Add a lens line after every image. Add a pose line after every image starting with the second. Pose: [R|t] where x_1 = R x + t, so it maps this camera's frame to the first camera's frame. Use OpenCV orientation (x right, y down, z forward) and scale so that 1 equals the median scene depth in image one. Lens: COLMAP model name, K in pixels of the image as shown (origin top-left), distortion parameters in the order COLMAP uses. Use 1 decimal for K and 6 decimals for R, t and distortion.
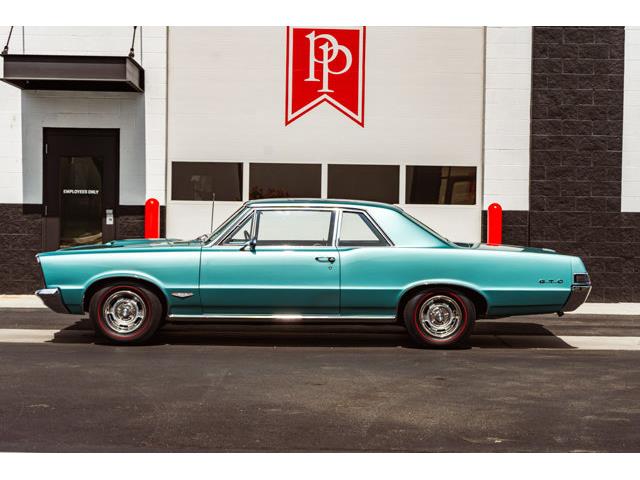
lens RADIAL K [[903.3, 0, 320.0], [0, 903.3, 240.0], [0, 0, 1]] dist [-0.254739, 1.256328]
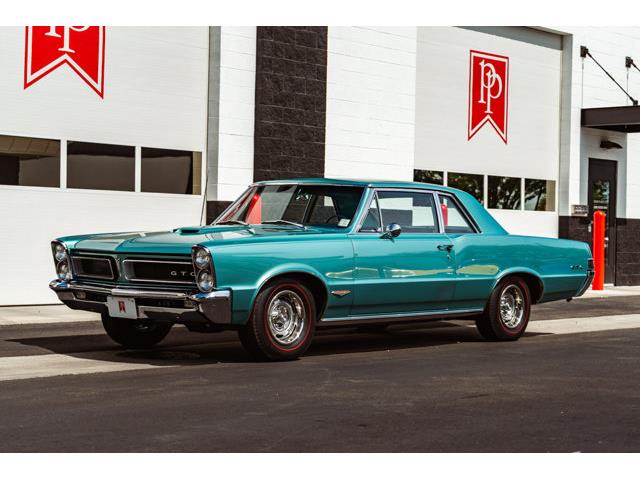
lens RADIAL K [[1439.5, 0, 320.0], [0, 1439.5, 240.0], [0, 0, 1]] dist [0.049025, 0.001228]
pose [[0.658187, -0.001231, 0.752854, -0.861200], [-0.009299, 0.999909, 0.009765, -0.008289], [-0.752797, -0.013428, 0.658115, -0.043390]]
